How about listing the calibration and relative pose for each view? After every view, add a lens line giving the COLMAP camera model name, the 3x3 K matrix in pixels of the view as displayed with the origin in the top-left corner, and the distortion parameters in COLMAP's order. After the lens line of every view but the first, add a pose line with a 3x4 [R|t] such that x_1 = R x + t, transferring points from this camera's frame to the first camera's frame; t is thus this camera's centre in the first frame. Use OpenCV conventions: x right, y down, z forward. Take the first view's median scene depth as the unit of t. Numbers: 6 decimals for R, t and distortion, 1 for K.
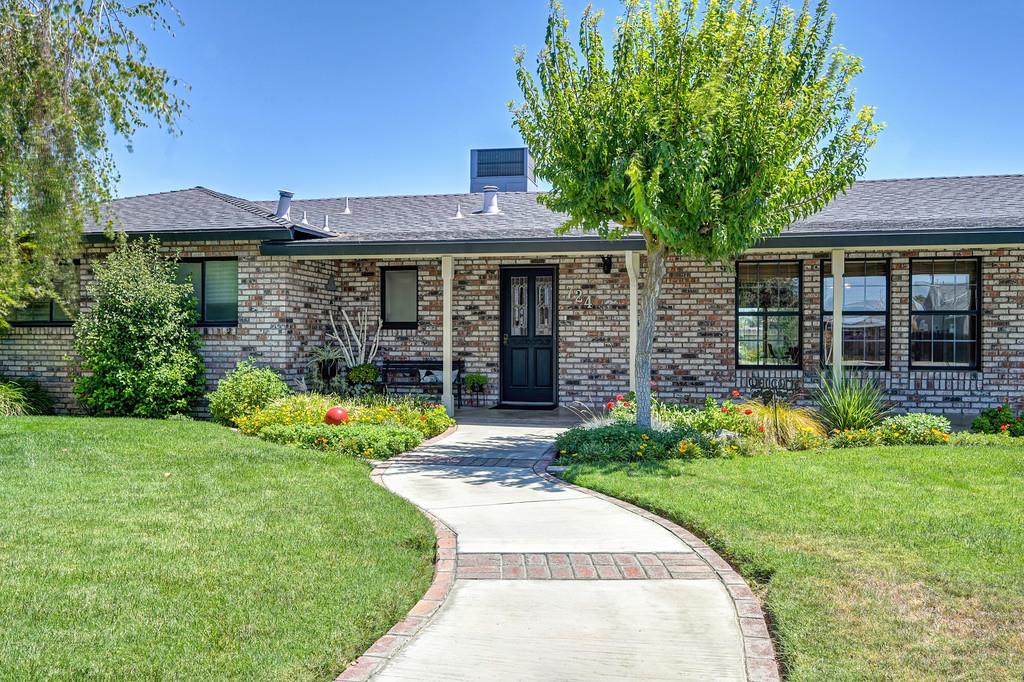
lens RADIAL K [[892.5, 0, 515.2], [0, 892.5, 349.2], [0, 0, 1]] dist [-0.016798, -0.002724]
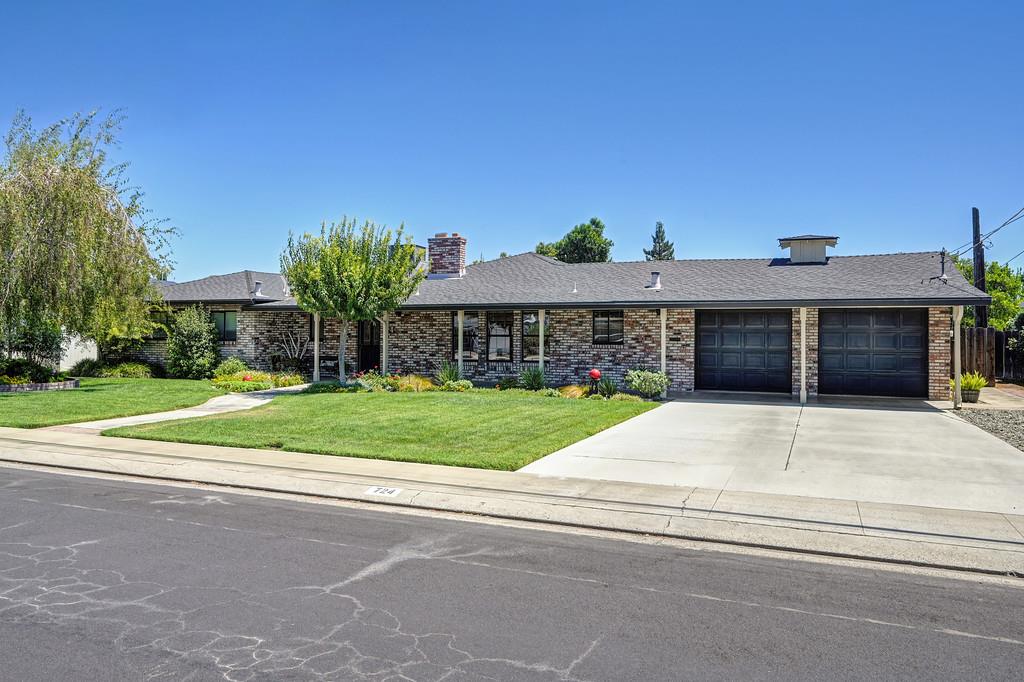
lens RADIAL K [[711.1, 0, 512.4], [0, 711.1, 332.3], [0, 0, 1]] dist [-0.019068, -0.001150]
pose [[0.987815, 0.001124, -0.155630, 0.684453], [-0.003338, 0.999897, -0.013965, -0.025017], [0.155598, 0.014314, 0.987717, -0.704882]]
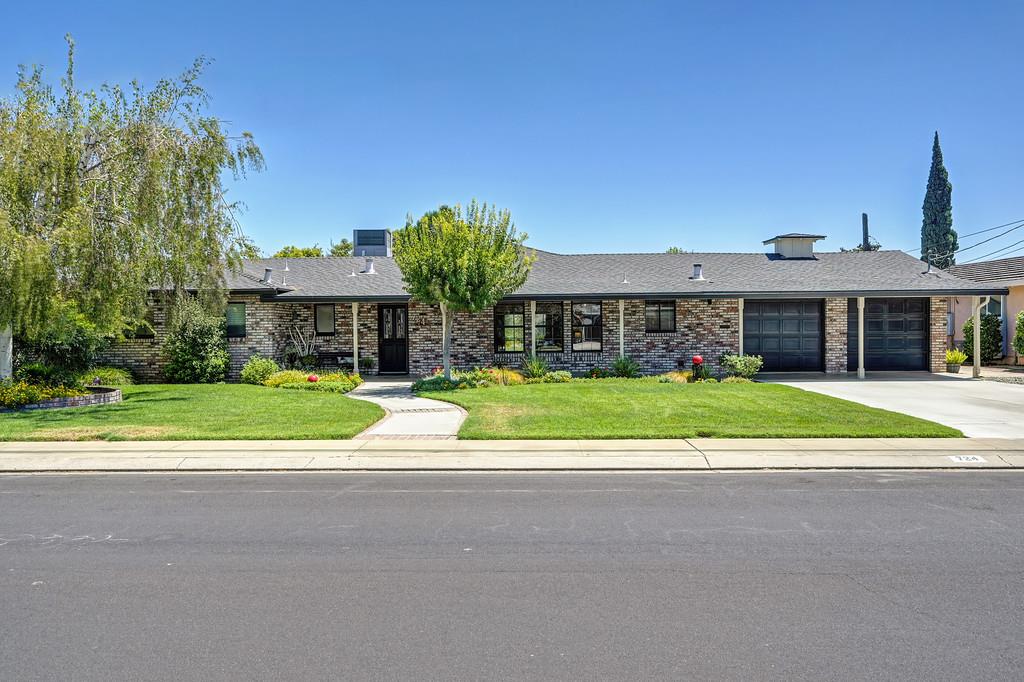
lens RADIAL K [[743.8, 0, 514.3], [0, 743.8, 340.4], [0, 0, 1]] dist [-0.008595, 0.000270]
pose [[0.978670, -0.017749, 0.204668, -0.066171], [0.016039, 0.999821, 0.010011, -0.025655], [-0.204809, -0.006515, 0.978780, -0.743861]]
